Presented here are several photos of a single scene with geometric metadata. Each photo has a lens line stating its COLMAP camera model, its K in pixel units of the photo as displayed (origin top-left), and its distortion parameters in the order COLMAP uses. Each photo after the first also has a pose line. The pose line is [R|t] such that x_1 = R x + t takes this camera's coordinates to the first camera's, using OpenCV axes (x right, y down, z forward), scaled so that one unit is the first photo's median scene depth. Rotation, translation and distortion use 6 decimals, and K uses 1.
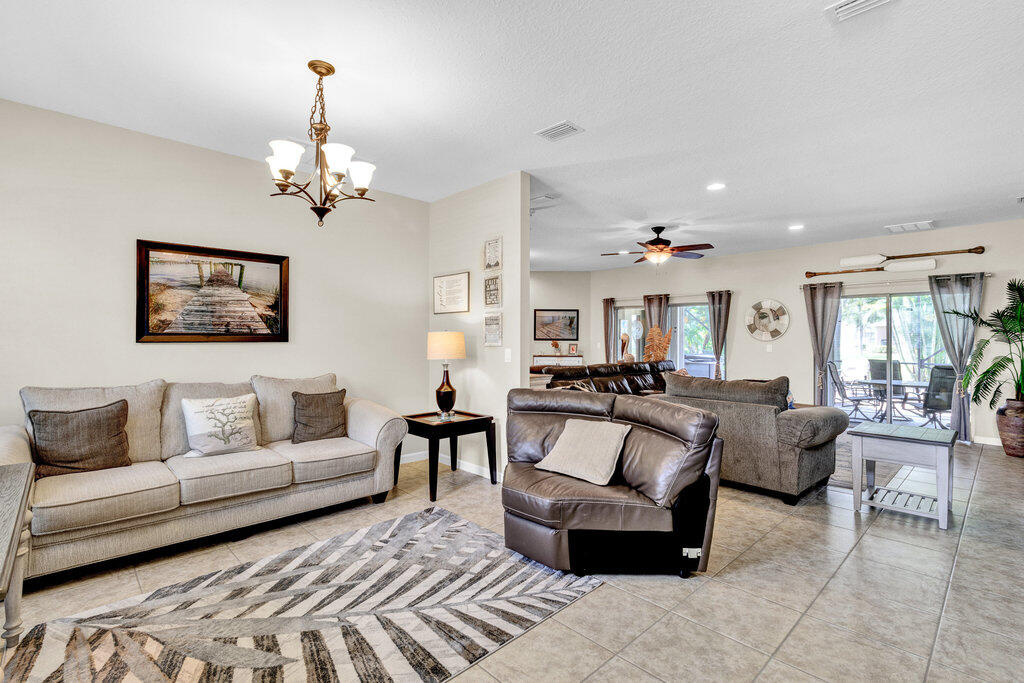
lens RADIAL K [[472.8, 0, 517.5], [0, 472.8, 334.2], [0, 0, 1]] dist [0.000628, 0.000229]
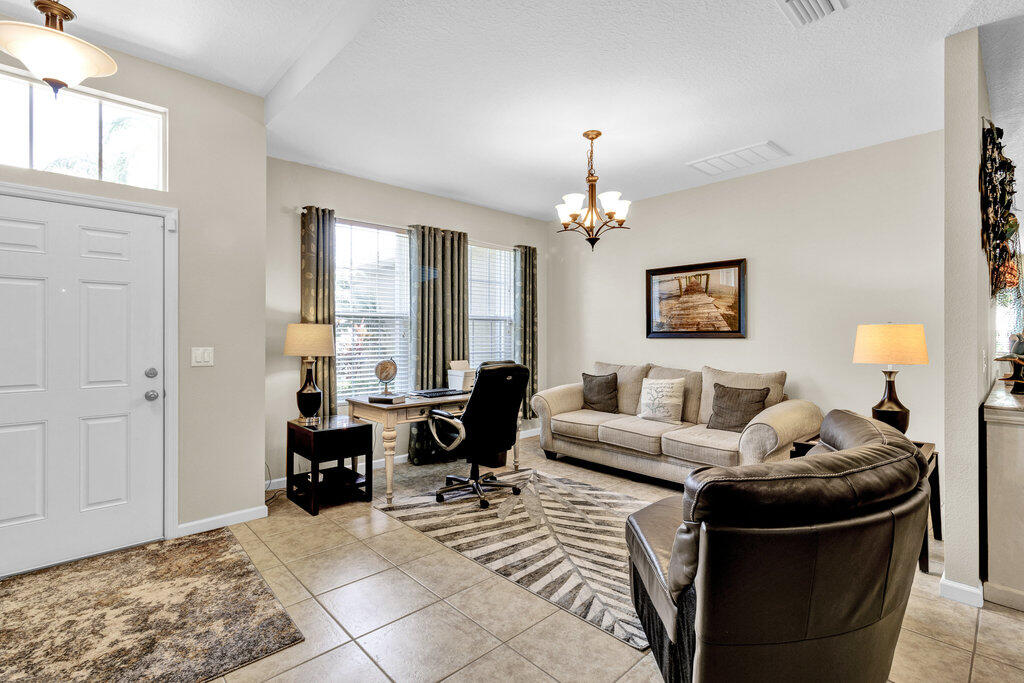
lens RADIAL K [[472.8, 0, 517.5], [0, 472.8, 334.2], [0, 0, 1]] dist [0.000628, 0.000229]
pose [[-0.008394, -0.006057, -0.999946, 0.917567], [0.008377, 0.999946, -0.006128, 0.014138], [0.999930, -0.008428, -0.008343, 0.776908]]
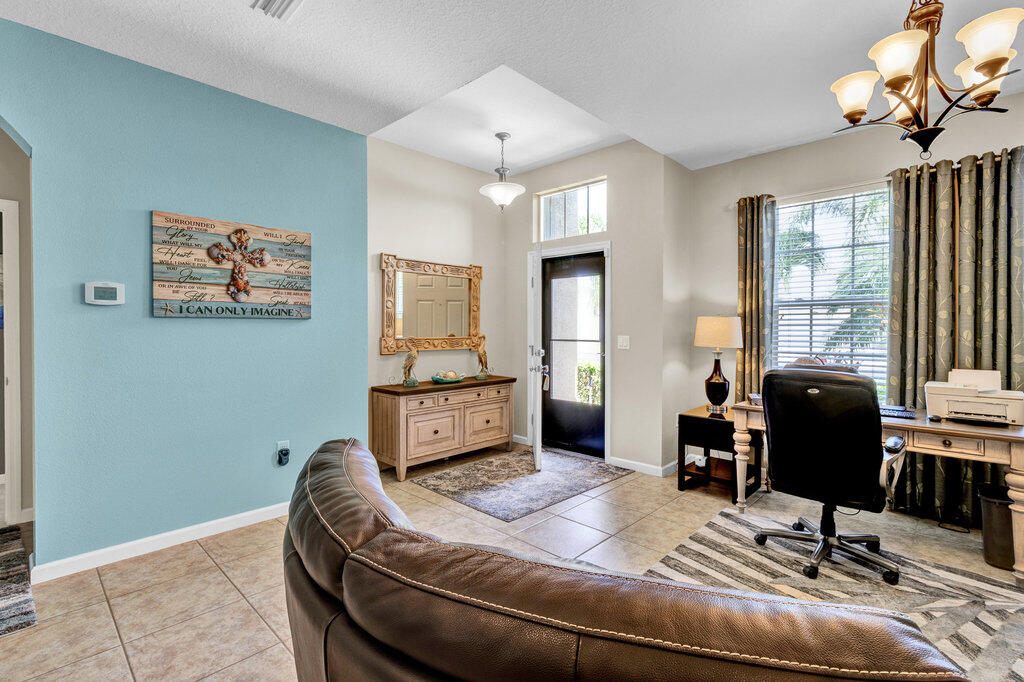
lens RADIAL K [[472.8, 0, 517.5], [0, 472.8, 333.7], [0, 0, 1]] dist [0.000628, 0.000229]
pose [[-0.998866, -0.008525, -0.046837, 0.189876], [-0.008659, 0.999959, 0.002665, 0.025605], [0.046812, 0.003067, -0.998899, 1.602125]]
